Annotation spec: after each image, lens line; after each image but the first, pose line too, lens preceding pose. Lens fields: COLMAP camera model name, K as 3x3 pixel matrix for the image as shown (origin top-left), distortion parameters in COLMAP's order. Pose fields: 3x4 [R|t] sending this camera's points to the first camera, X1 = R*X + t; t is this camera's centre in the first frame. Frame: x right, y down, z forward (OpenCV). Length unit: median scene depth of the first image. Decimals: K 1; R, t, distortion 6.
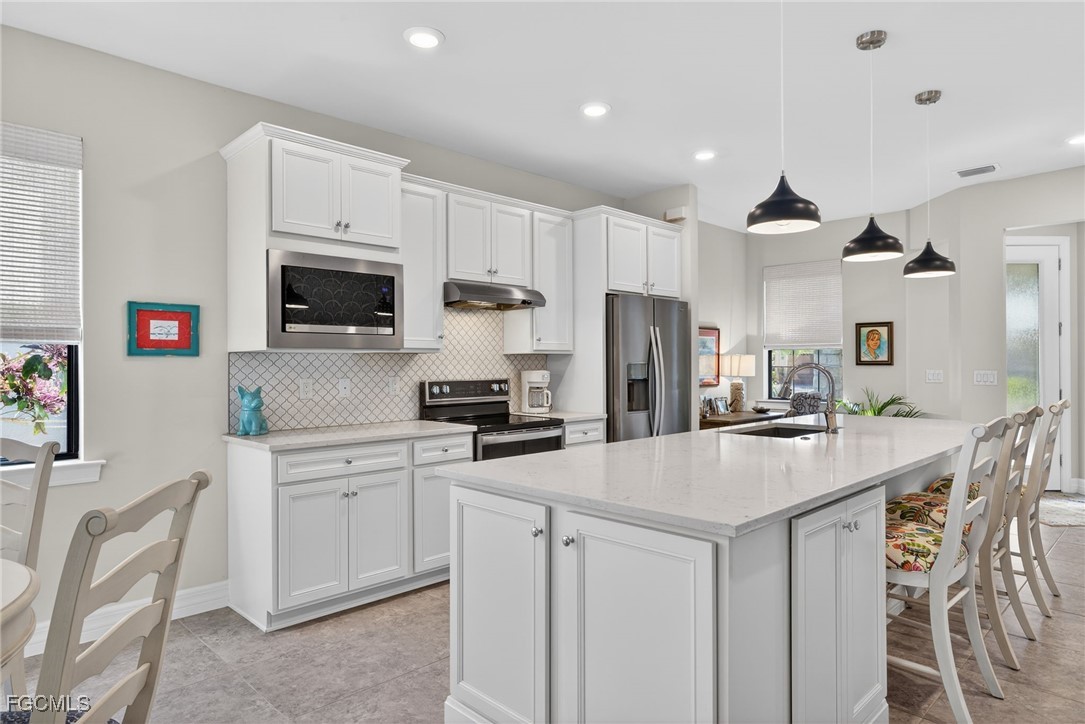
lens RADIAL K [[652.3, 0, 544.3], [0, 652.3, 366.3], [0, 0, 1]] dist [-0.011872, 0.016371]
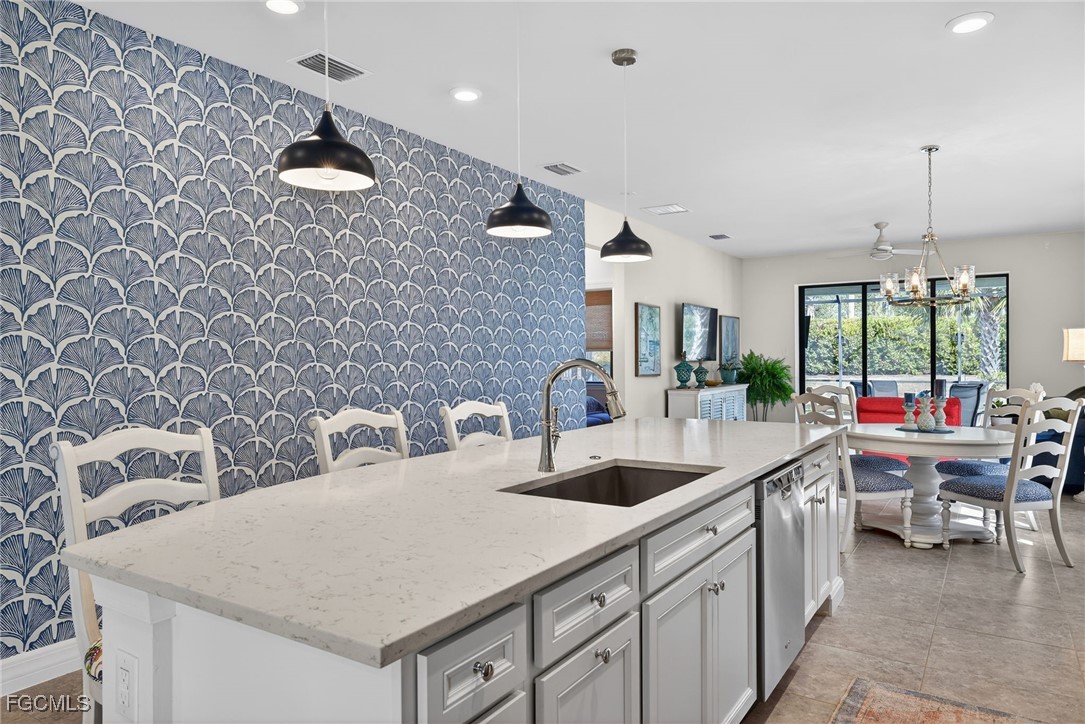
lens RADIAL K [[706.2, 0, 554.8], [0, 706.2, 355.1], [0, 0, 1]] dist [0.003413, 0.011009]
pose [[-0.974437, 0.007833, -0.224525, 0.436830], [0.007628, 0.999969, 0.001780, -0.007182], [0.224532, 0.000022, -0.974467, 1.243743]]
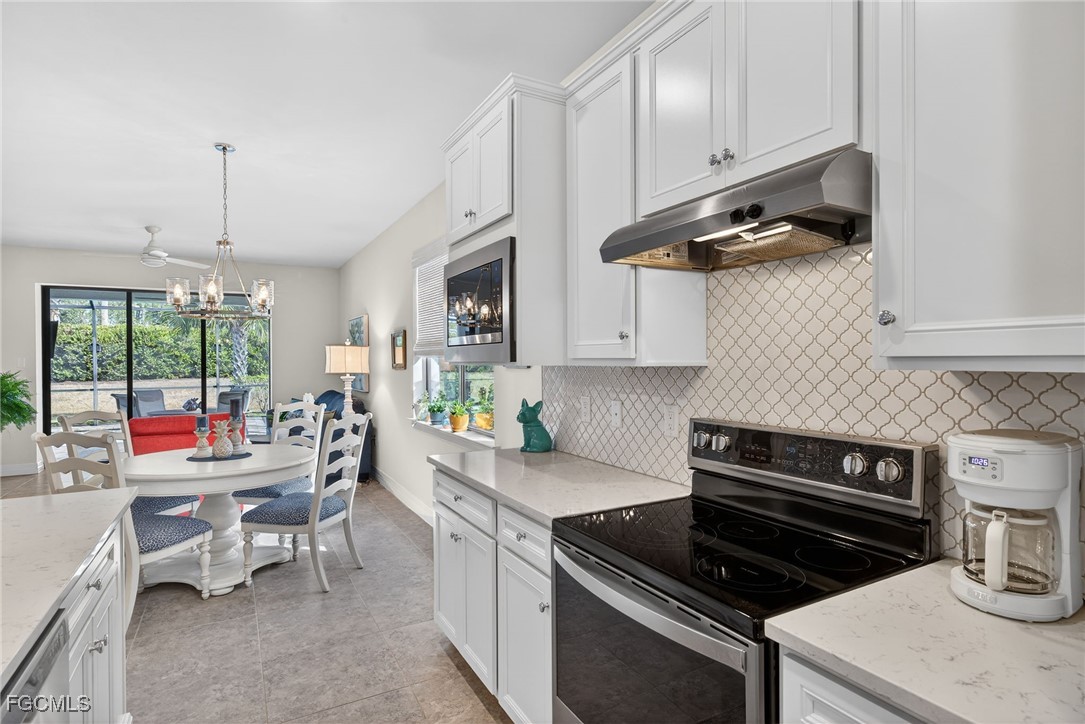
lens RADIAL K [[558.9, 0, 551.5], [0, 558.9, 363.7], [0, 0, 1]] dist [-0.006086, -0.000158]
pose [[-0.264366, 0.013791, -0.964324, 0.259918], [0.000184, 0.999898, 0.014249, -0.026485], [0.964422, 0.003589, -0.264341, 0.953541]]
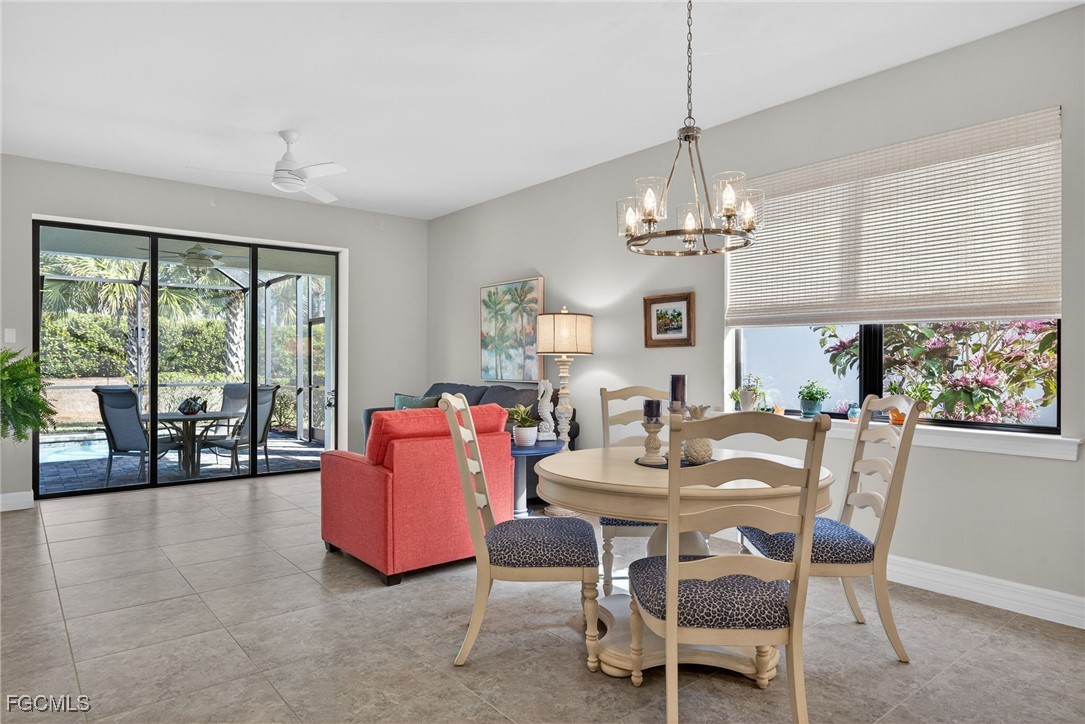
lens RADIAL K [[652.3, 0, 545.0], [0, 652.3, 360.0], [0, 0, 1]] dist [-0.011872, 0.016371]
pose [[-0.096185, 0.002643, -0.995360, 0.228220], [-0.007208, 0.999968, 0.003352, 0.021783], [0.995337, 0.007497, -0.096163, 0.220018]]
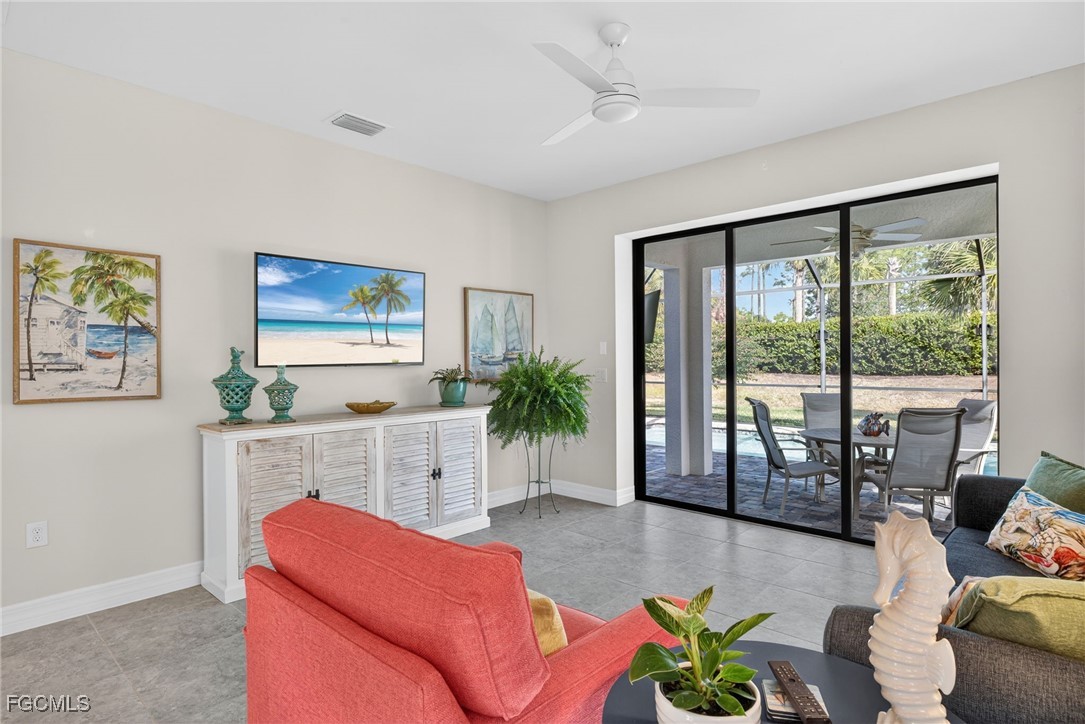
lens RADIAL K [[579.2, 0, 549.3], [0, 579.2, 357.7], [0, 0, 1]] dist [0.002448, -0.000474]
pose [[-0.999073, 0.010798, -0.041669, -0.643771], [0.010600, 0.999931, 0.004987, 0.000975], [0.041720, 0.004541, -0.999119, 0.309892]]
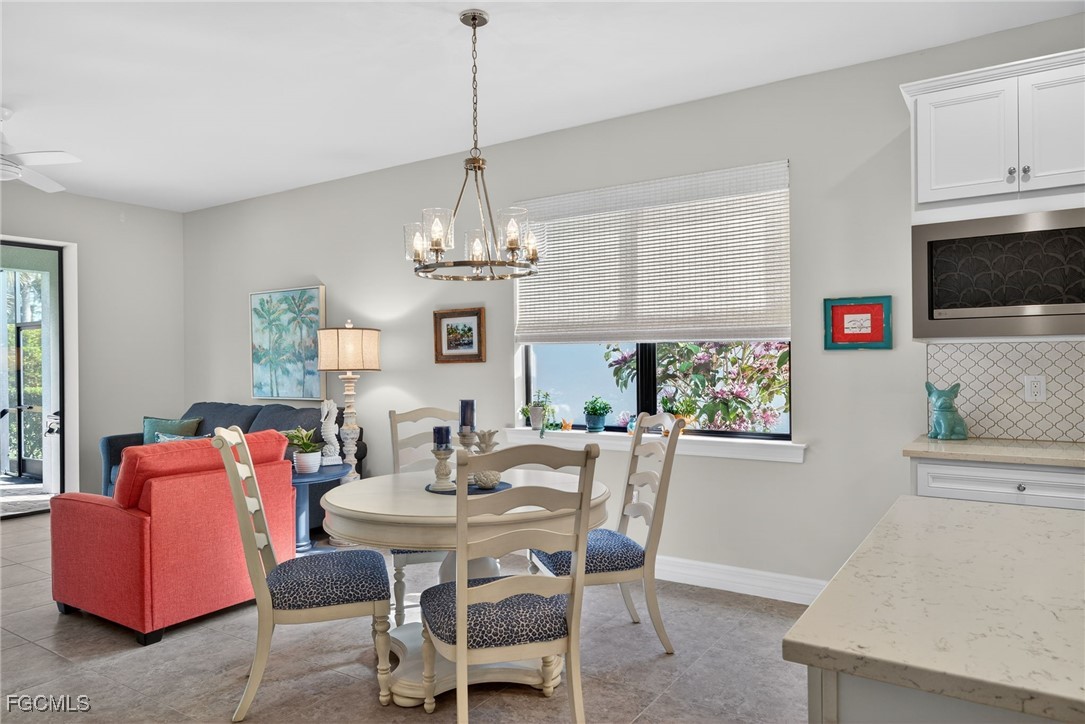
lens RADIAL K [[706.2, 0, 541.2], [0, 706.2, 361.7], [0, 0, 1]] dist [0.003413, 0.011009]
pose [[0.199031, 0.002606, -0.979990, 0.281565], [0.003954, 0.999986, 0.003462, -0.001957], [0.979985, -0.004564, 0.199018, 0.220760]]
